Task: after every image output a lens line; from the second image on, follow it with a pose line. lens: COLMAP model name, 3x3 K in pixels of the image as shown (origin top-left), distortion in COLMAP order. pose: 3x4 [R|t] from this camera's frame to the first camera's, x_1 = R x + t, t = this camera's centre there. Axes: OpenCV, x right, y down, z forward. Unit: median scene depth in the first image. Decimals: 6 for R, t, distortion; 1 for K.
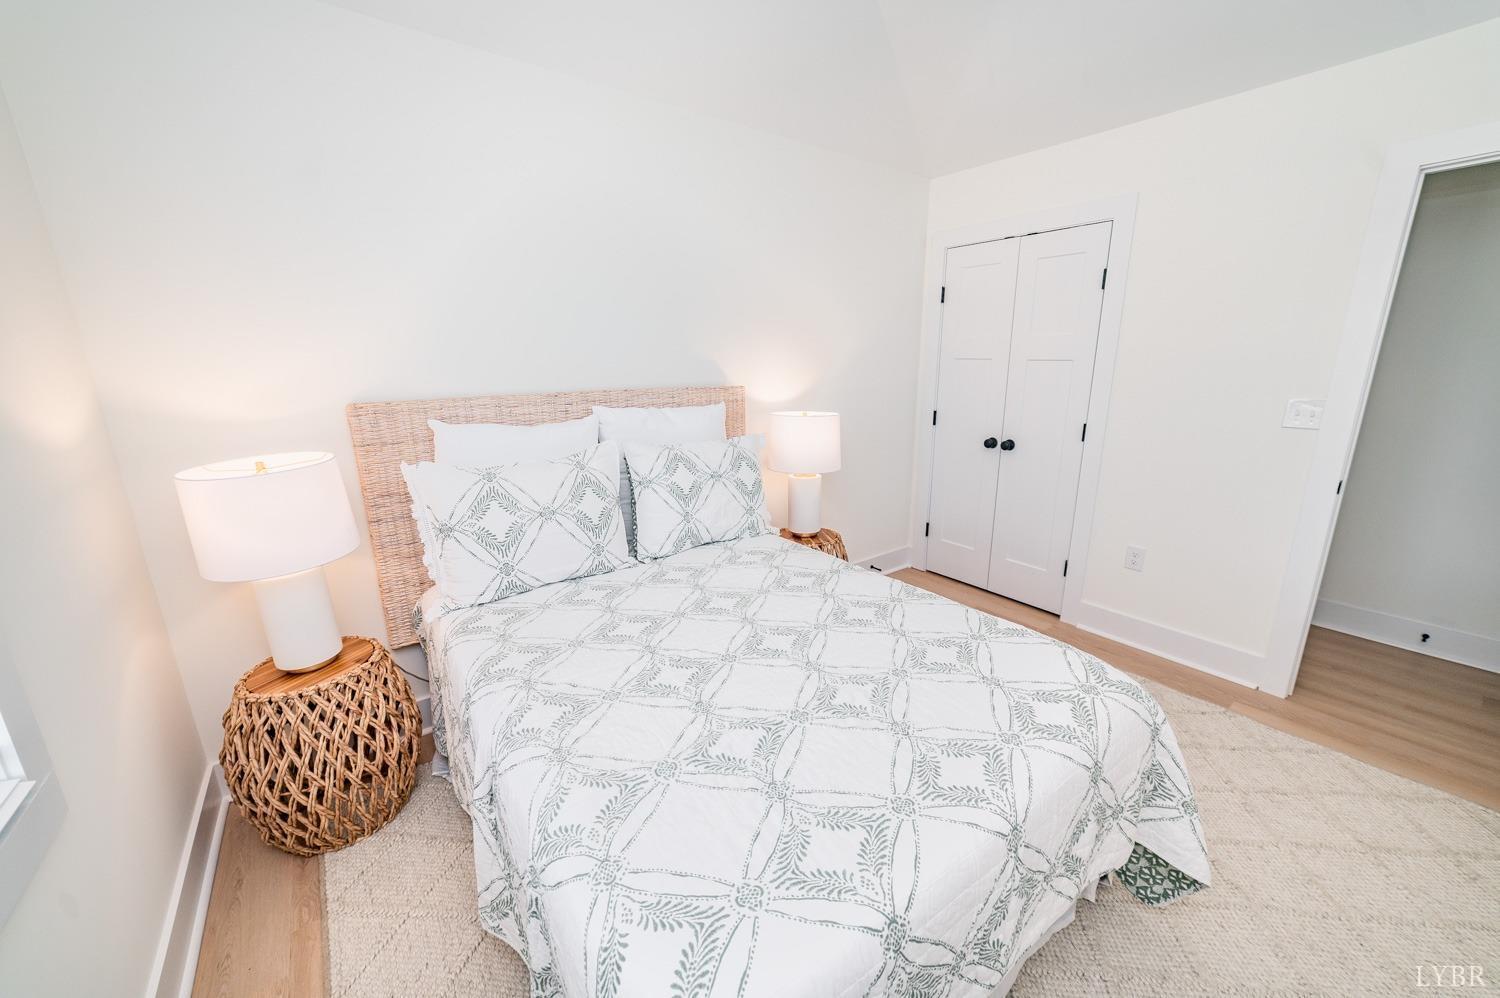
lens RADIAL K [[571.5, 0, 747.7], [0, 571.5, 502.8], [0, 0, 1]] dist [-0.018297, 0.005574]
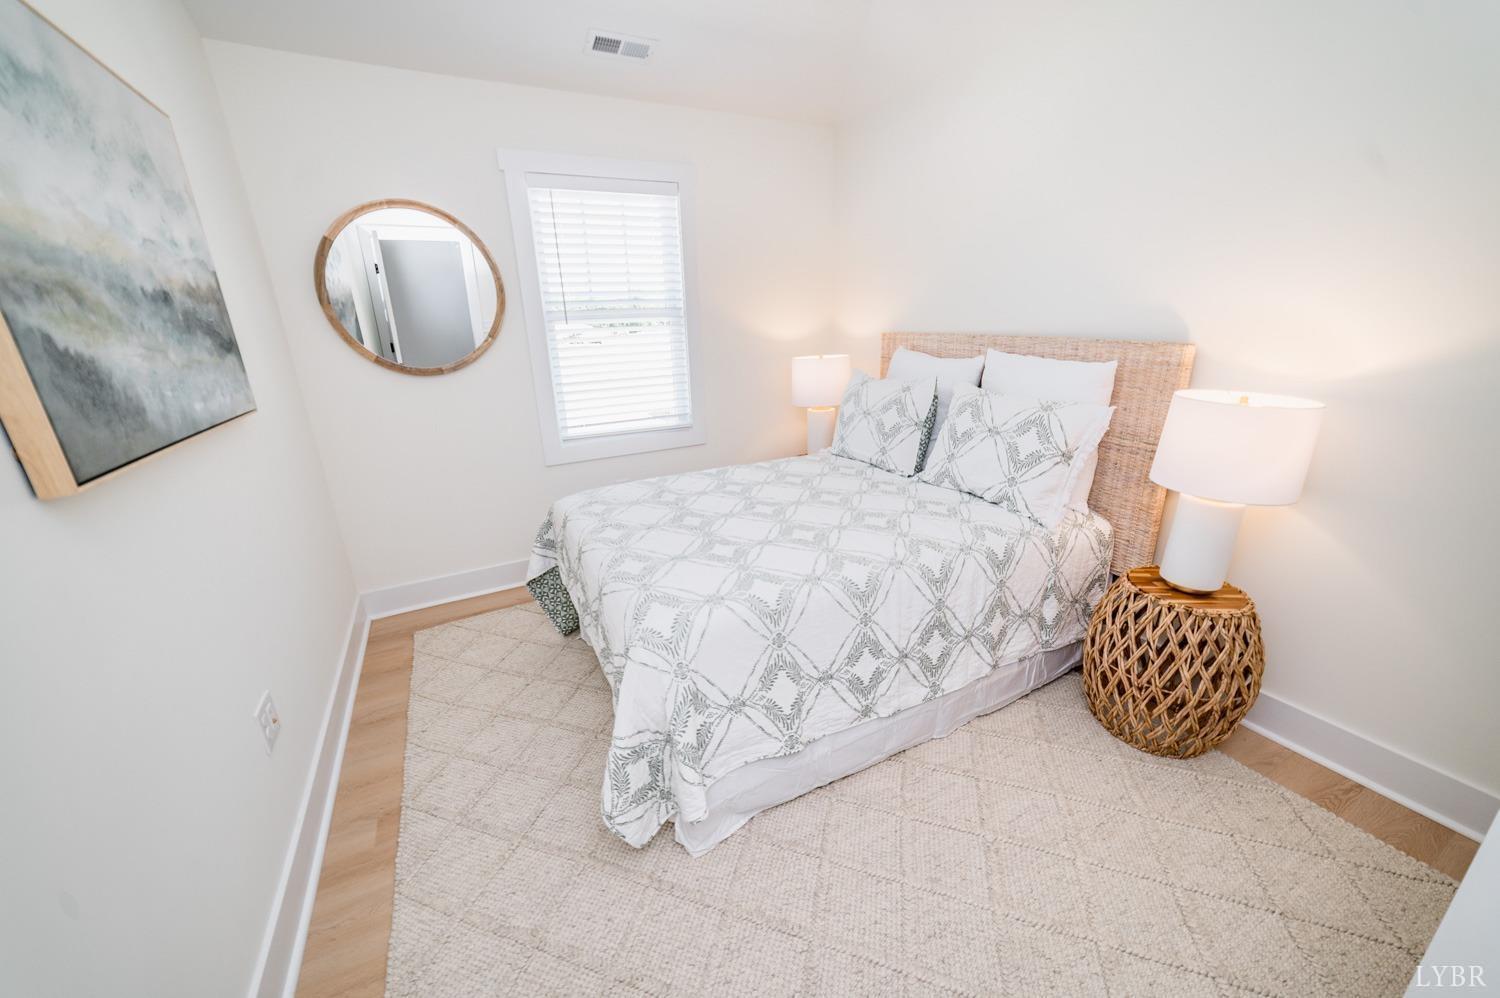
lens RADIAL K [[571.5, 0, 748.8], [0, 571.5, 502.0], [0, 0, 1]] dist [-0.018297, 0.005574]
pose [[-0.149235, 0.328580, -0.932611, 0.951019], [-0.219462, 0.908643, 0.355253, -0.191206], [0.964140, 0.257689, -0.063490, 0.703014]]
